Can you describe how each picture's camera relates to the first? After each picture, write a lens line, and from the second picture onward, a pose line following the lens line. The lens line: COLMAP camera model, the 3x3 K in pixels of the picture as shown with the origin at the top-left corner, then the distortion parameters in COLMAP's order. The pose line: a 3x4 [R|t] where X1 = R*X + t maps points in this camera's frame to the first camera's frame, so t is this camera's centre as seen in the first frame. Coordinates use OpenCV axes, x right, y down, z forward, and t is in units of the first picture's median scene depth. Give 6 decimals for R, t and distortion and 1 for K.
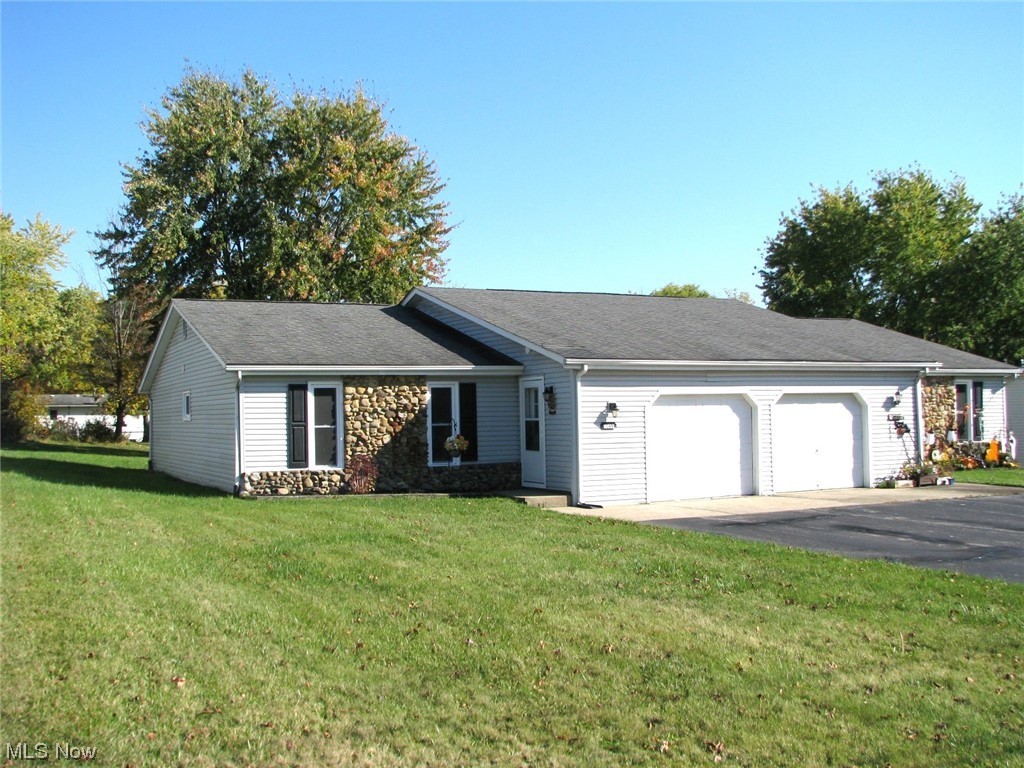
lens RADIAL K [[1115.7, 0, 501.5], [0, 1115.7, 383.2], [0, 0, 1]] dist [-0.212002, 0.328020]
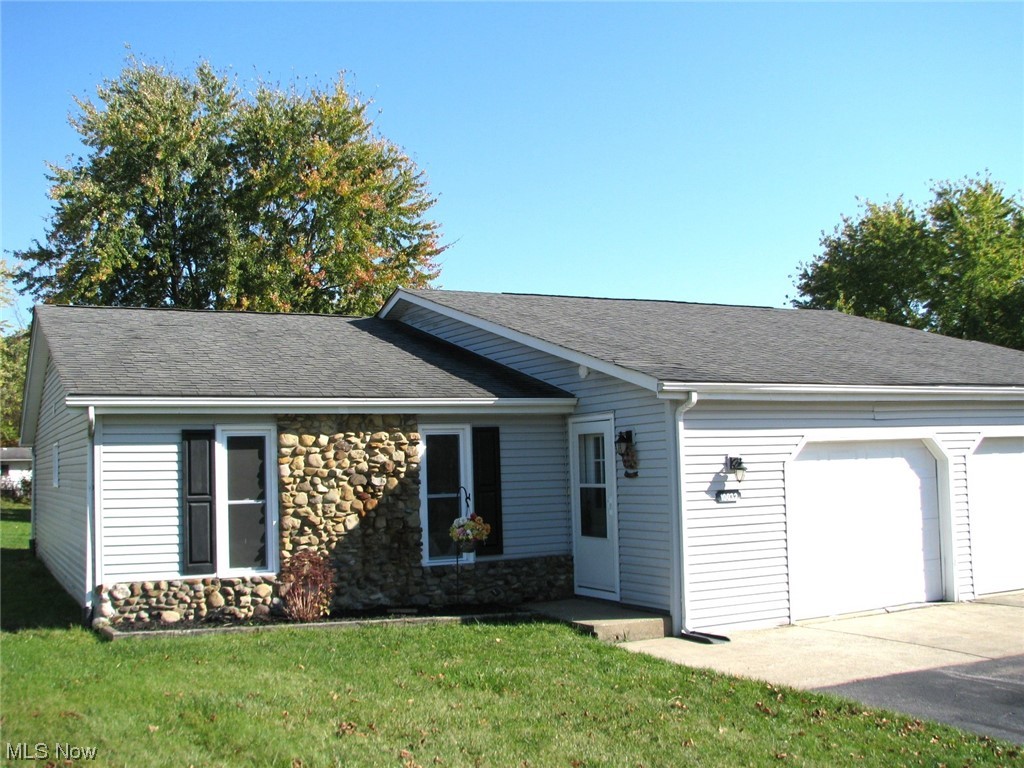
lens RADIAL K [[1115.7, 0, 501.5], [0, 1115.7, 383.2], [0, 0, 1]] dist [-0.212002, 0.328020]
pose [[0.999895, -0.008595, 0.011658, -0.029200], [0.009105, 0.998972, -0.044415, 0.003344], [-0.011264, 0.044516, 0.998945, 0.397826]]
